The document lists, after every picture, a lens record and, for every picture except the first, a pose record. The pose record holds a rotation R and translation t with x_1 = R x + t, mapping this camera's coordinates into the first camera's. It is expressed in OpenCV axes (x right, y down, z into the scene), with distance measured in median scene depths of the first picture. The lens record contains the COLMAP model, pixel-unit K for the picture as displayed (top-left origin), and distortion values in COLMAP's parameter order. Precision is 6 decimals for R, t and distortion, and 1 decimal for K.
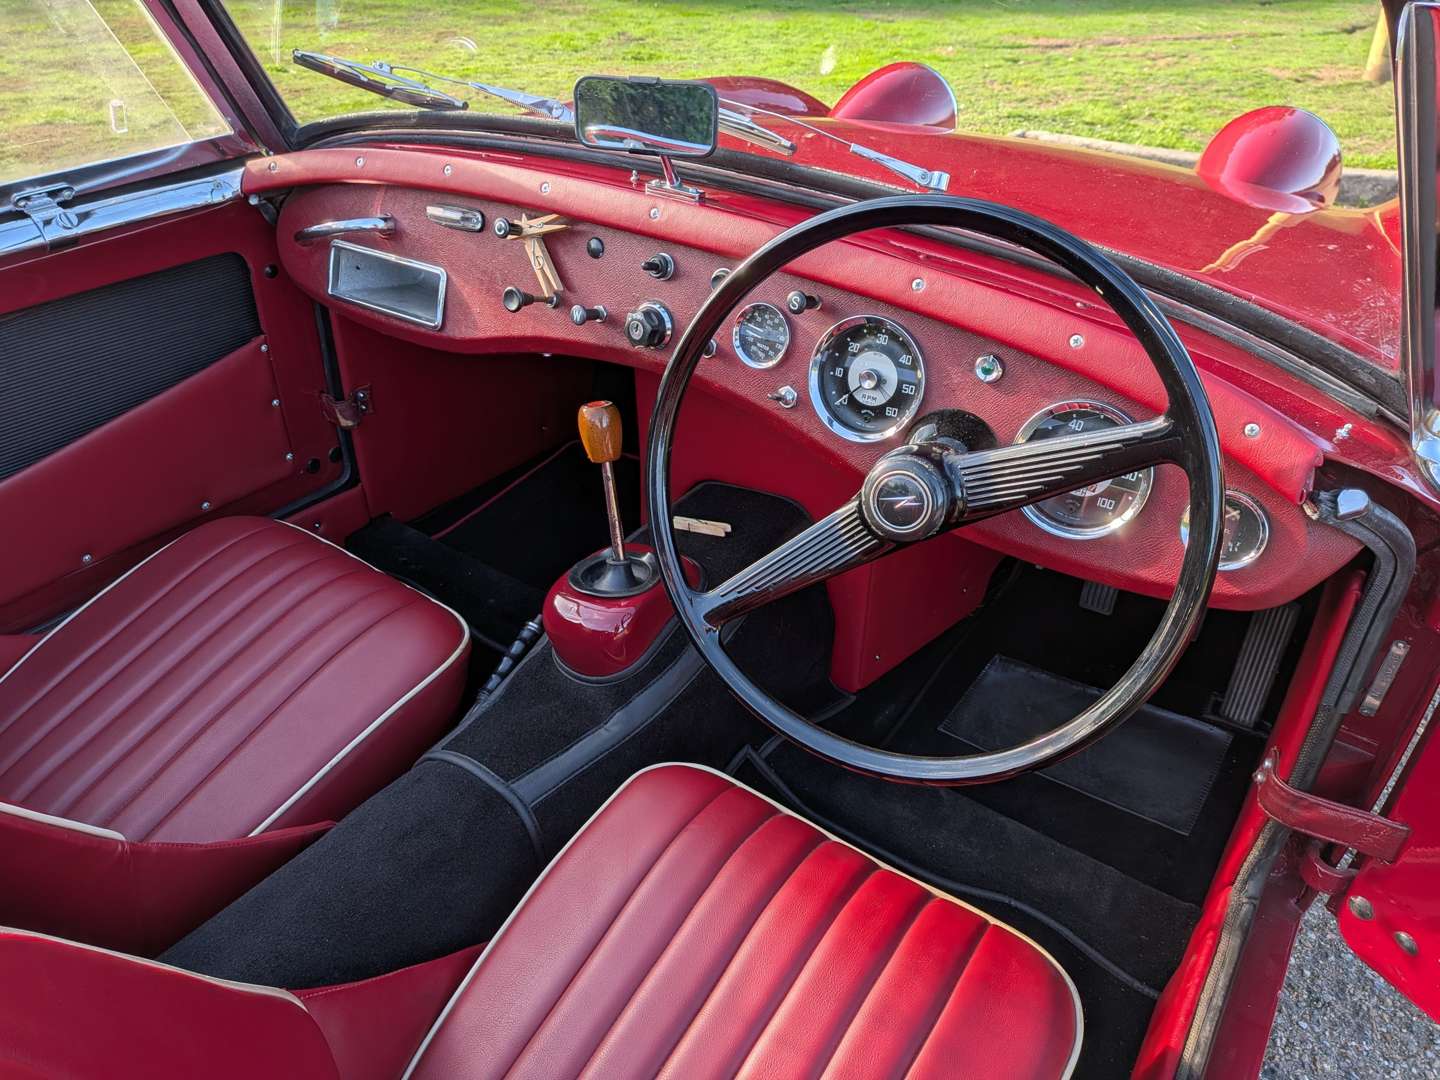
lens RADIAL K [[1066.1, 0, 754.4], [0, 1066.1, 531.6], [0, 0, 1]] dist [0.001184, 0.001319]
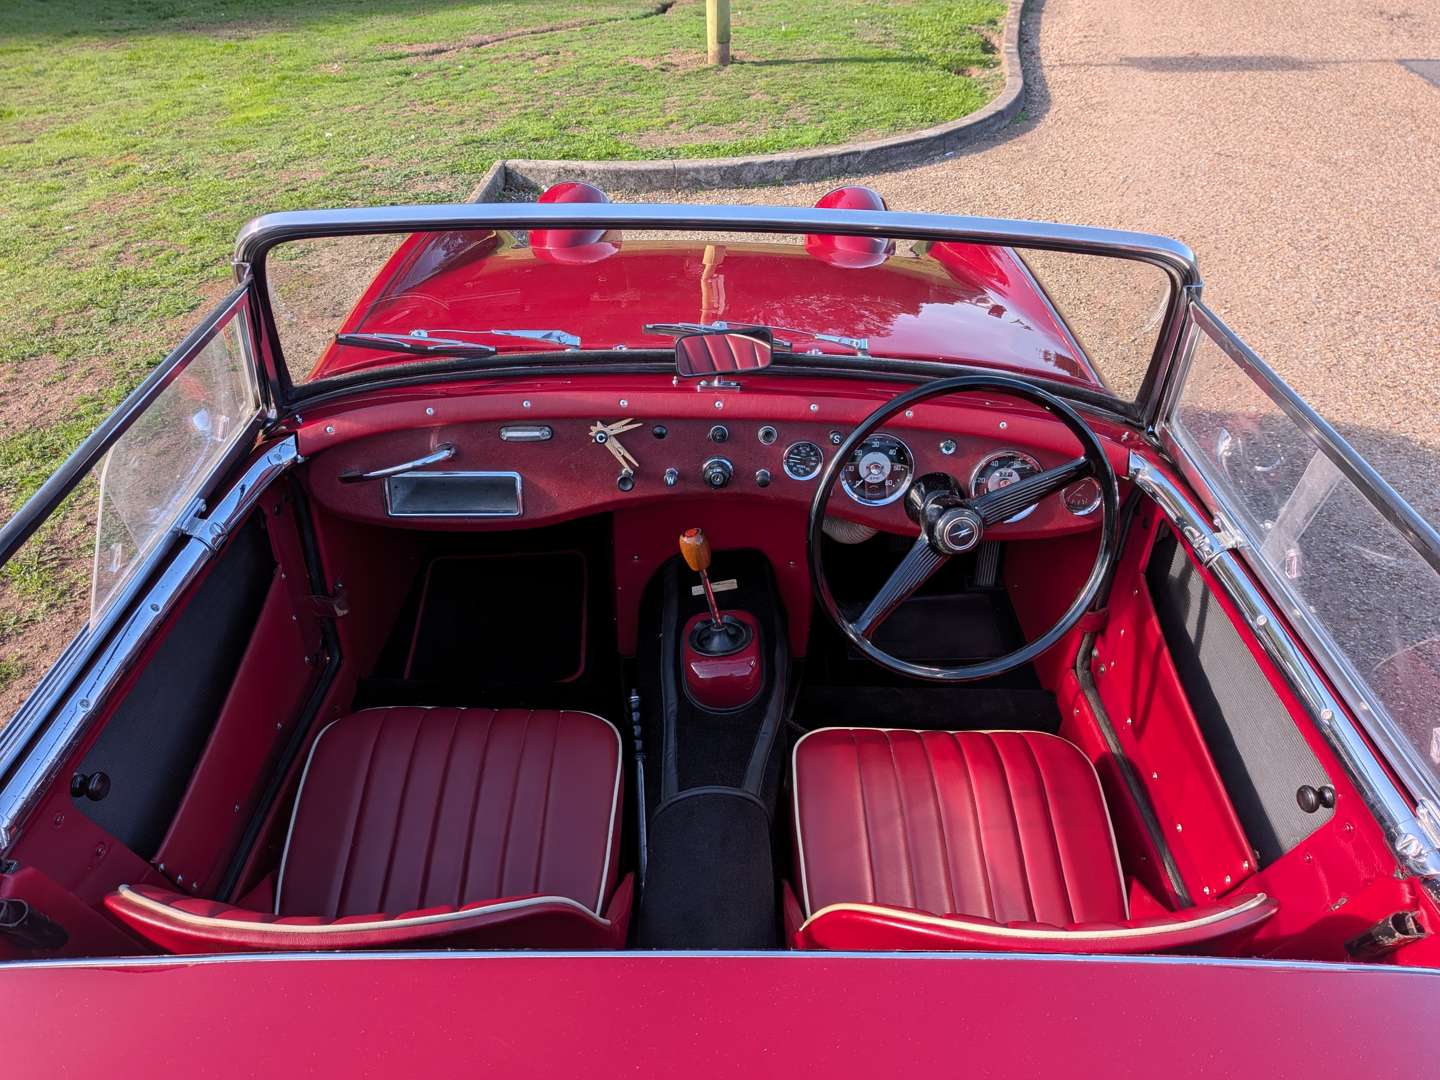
lens RADIAL K [[1066.1, 0, 754.4], [0, 1066.1, 531.6], [0, 0, 1]] dist [0.001184, 0.001319]
pose [[0.813764, -0.322508, 0.483505, -0.783057], [0.300895, 0.945527, 0.124264, -0.276039], [-0.497243, 0.044362, 0.866477, -0.316661]]
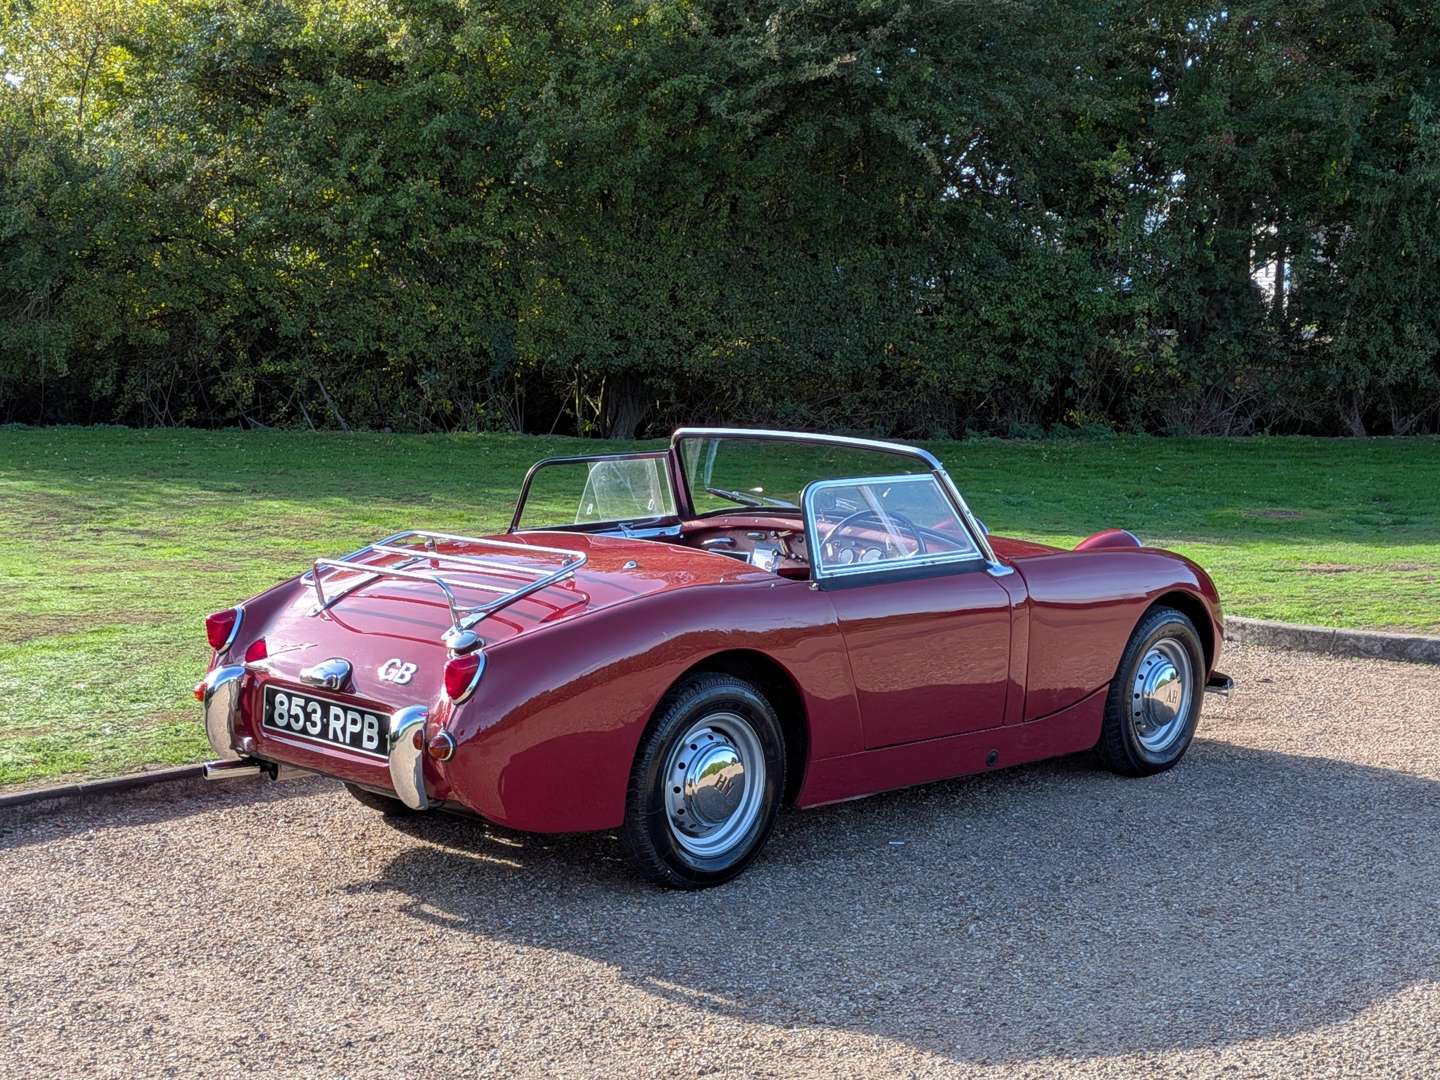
lens RADIAL K [[2287.1, 0, 720.0], [0, 2287.1, 540.0], [0, 0, 1]] dist [0.049006, -0.054425]
pose [[0.986531, 0.016528, -0.162736, 0.742376], [-0.087875, 0.892677, -0.442048, 2.832866], [0.137965, 0.450394, 0.882106, -5.179164]]
